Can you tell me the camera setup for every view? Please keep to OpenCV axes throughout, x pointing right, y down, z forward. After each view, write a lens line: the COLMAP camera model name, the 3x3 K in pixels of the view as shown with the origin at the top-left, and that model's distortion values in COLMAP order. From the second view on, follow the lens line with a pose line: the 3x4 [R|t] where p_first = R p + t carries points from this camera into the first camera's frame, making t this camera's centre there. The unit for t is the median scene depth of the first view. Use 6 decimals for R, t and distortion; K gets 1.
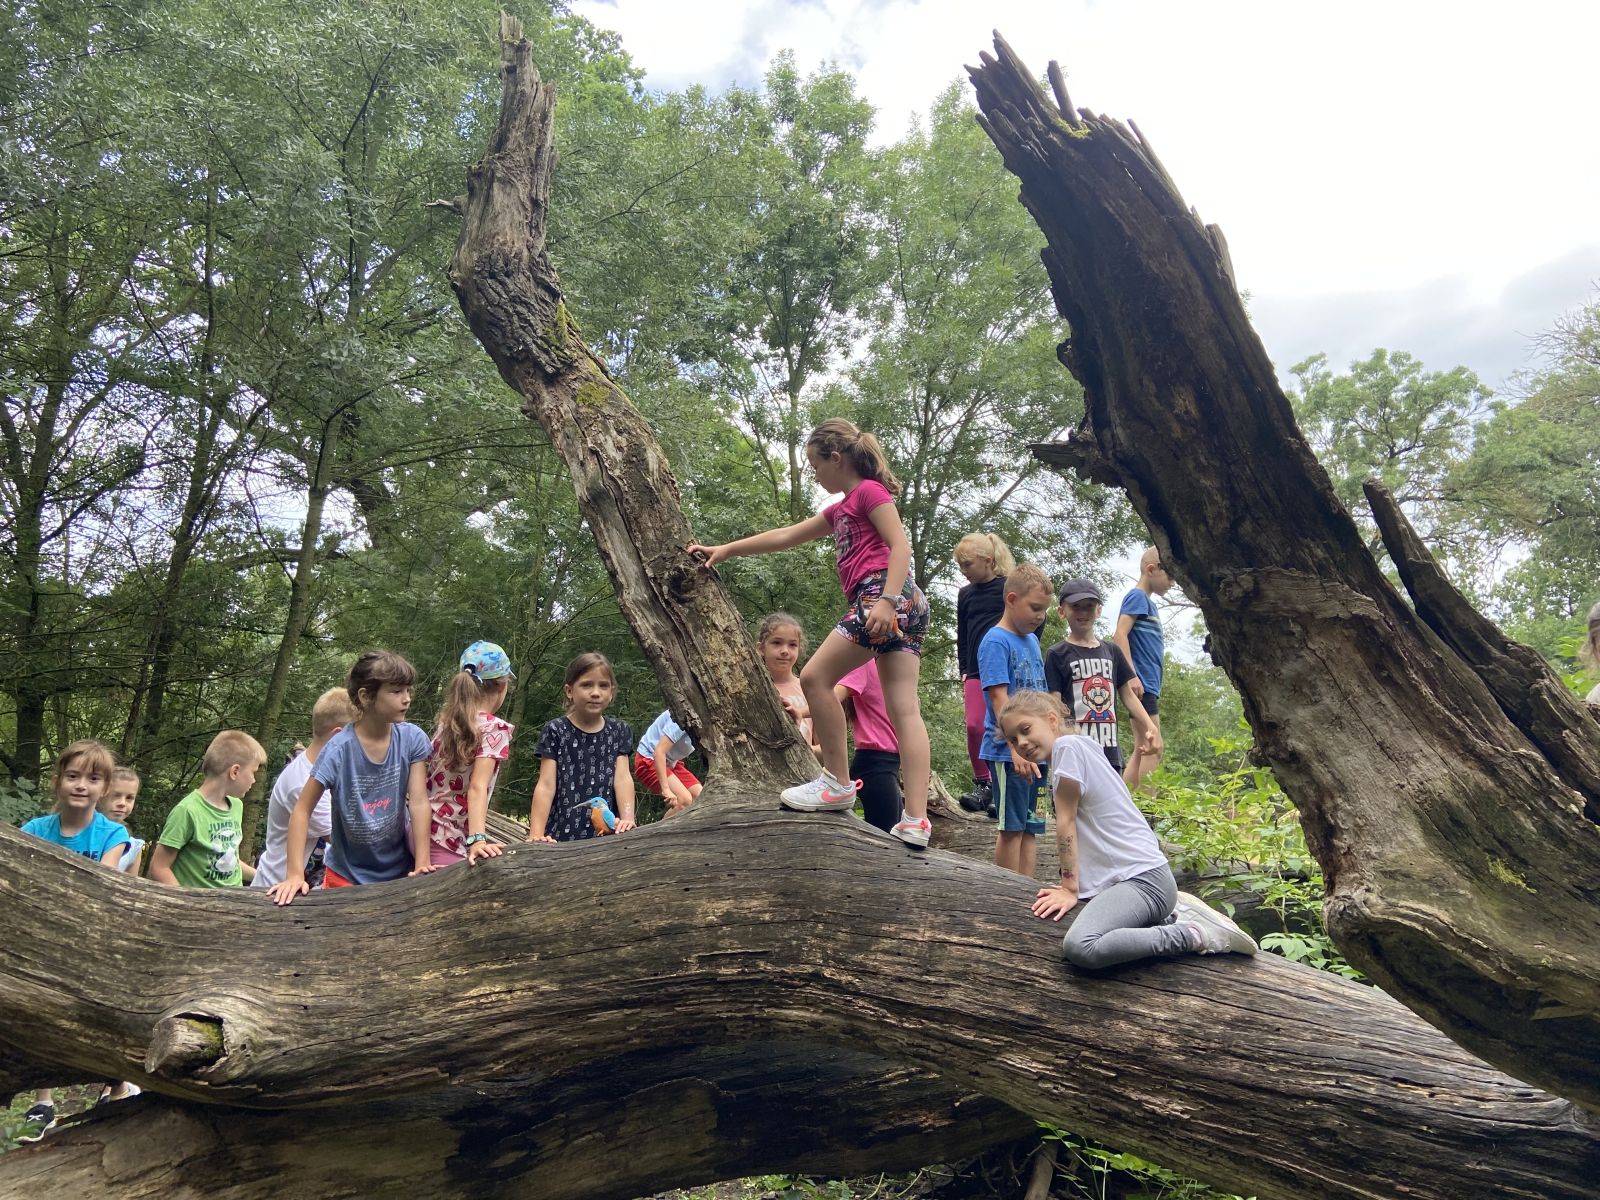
lens RADIAL K [[1241.1, 0, 814.6], [0, 1241.1, 584.7], [0, 0, 1]] dist [0.099145, -0.107357]
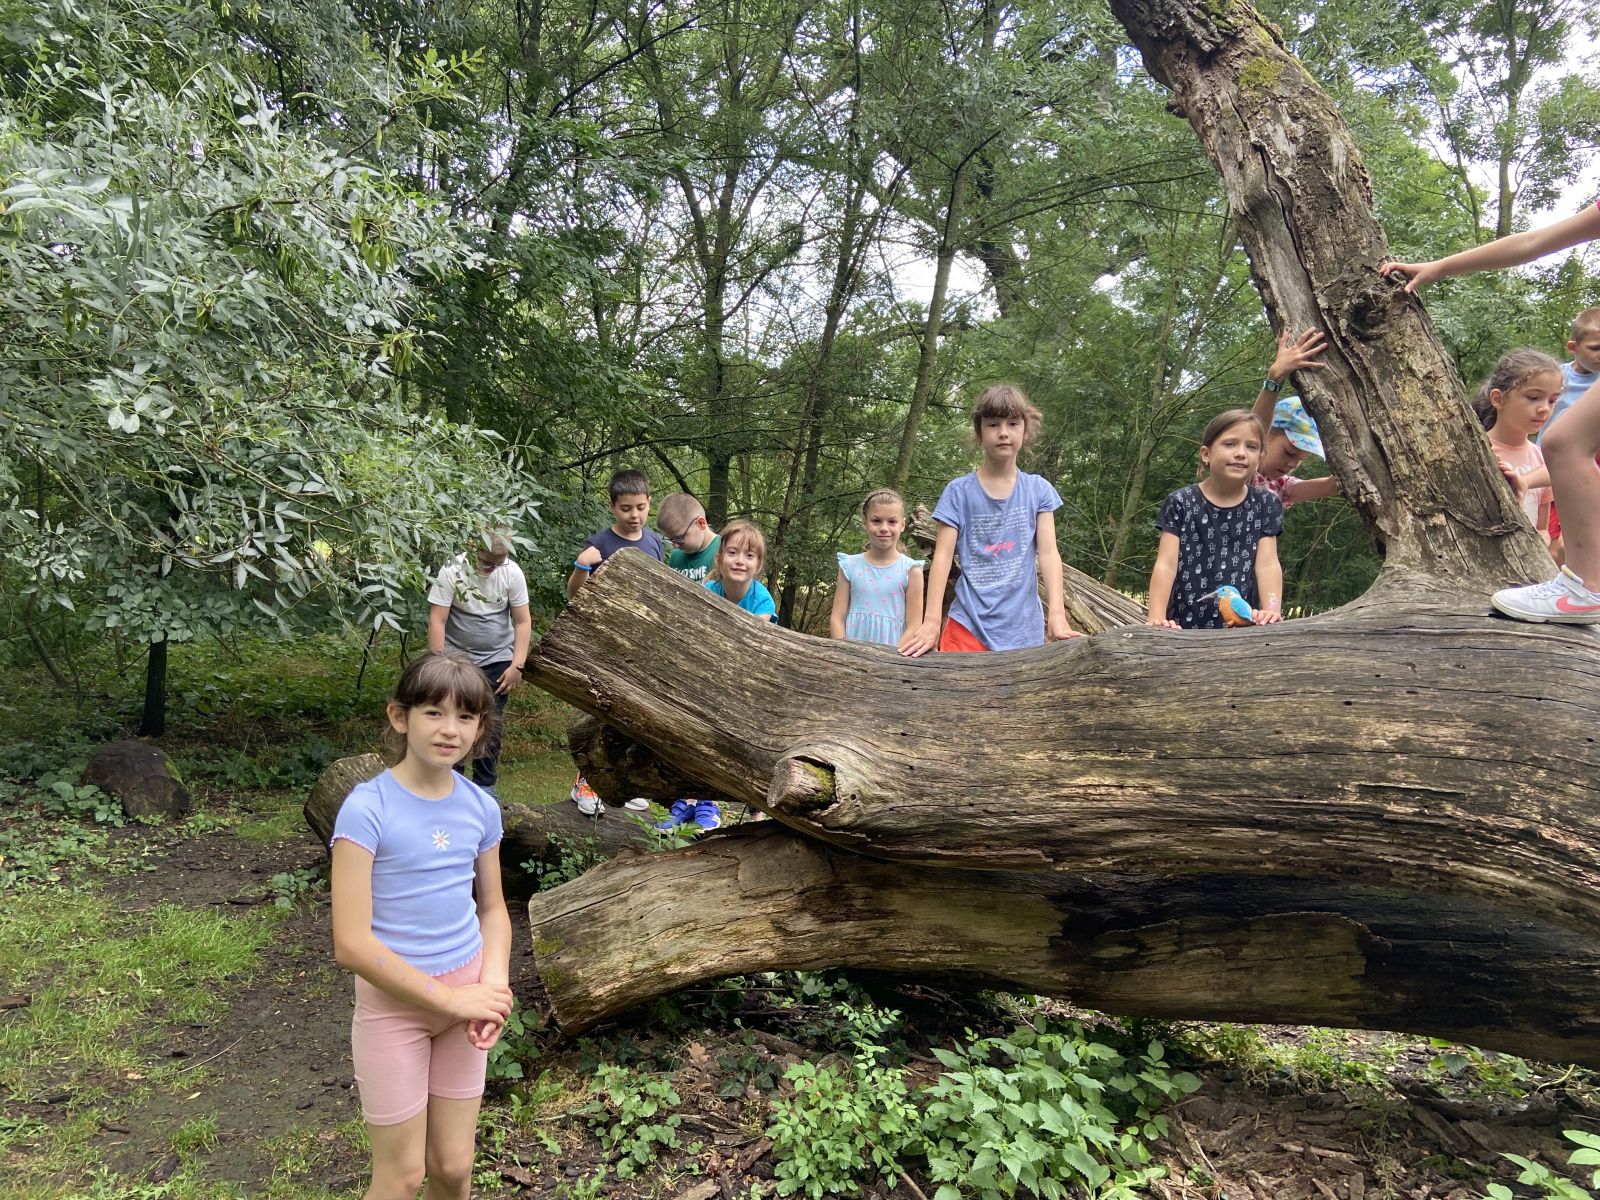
lens RADIAL K [[1241.1, 0, 787.8], [0, 1241.1, 615.0], [0, 0, 1]] dist [0.099145, -0.107357]
pose [[0.875361, 0.089020, -0.475204, -0.031889], [0.008705, 0.979841, 0.199589, 0.020665], [0.483392, -0.178848, 0.856940, 0.122333]]
